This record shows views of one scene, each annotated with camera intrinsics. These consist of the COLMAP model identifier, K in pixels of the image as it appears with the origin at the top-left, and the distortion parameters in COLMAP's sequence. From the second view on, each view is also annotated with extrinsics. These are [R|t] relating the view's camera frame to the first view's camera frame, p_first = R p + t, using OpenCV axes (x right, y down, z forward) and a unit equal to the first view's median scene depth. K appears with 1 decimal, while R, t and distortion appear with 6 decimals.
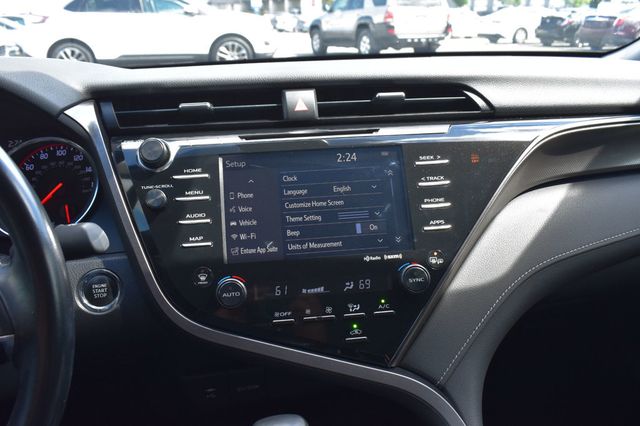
lens RADIAL K [[558.5, 0, 320.0], [0, 558.5, 213.0], [0, 0, 1]] dist [-0.088511, 0.010557]
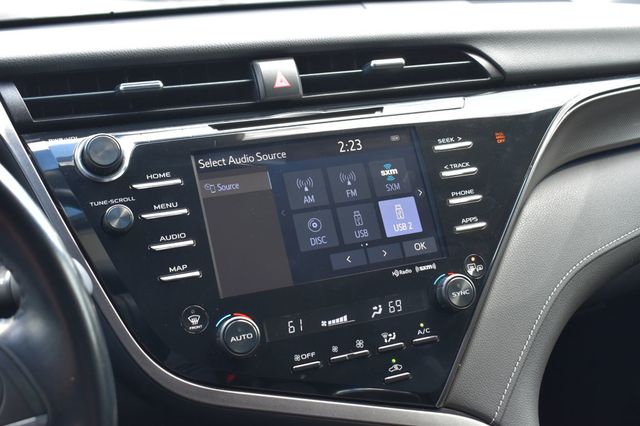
lens RADIAL K [[857.4, 0, 320.0], [0, 857.4, 213.0], [0, 0, 1]] dist [-0.036152, -0.057985]
pose [[0.959108, -0.078127, 0.272042, -0.325818], [0.083660, 0.996456, -0.008779, -0.000613], [-0.270392, 0.031179, 0.962245, -0.124031]]
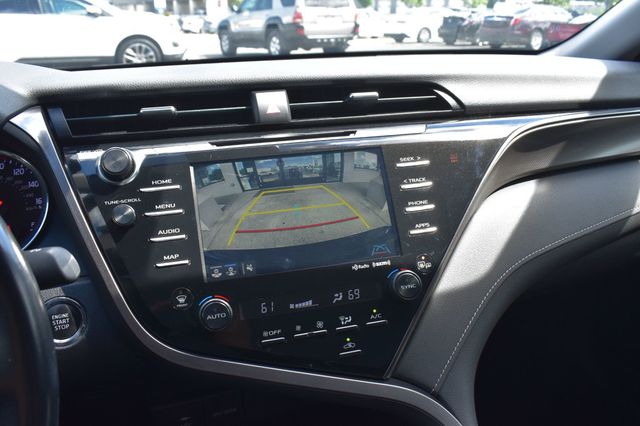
lens RADIAL K [[558.5, 0, 320.0], [0, 558.5, 213.0], [0, 0, 1]] dist [-0.088511, 0.010557]
pose [[0.987173, -0.046324, 0.152787, -0.112113], [0.046523, 0.998915, 0.002275, -0.015285], [-0.152727, 0.004862, 0.988256, 0.066633]]
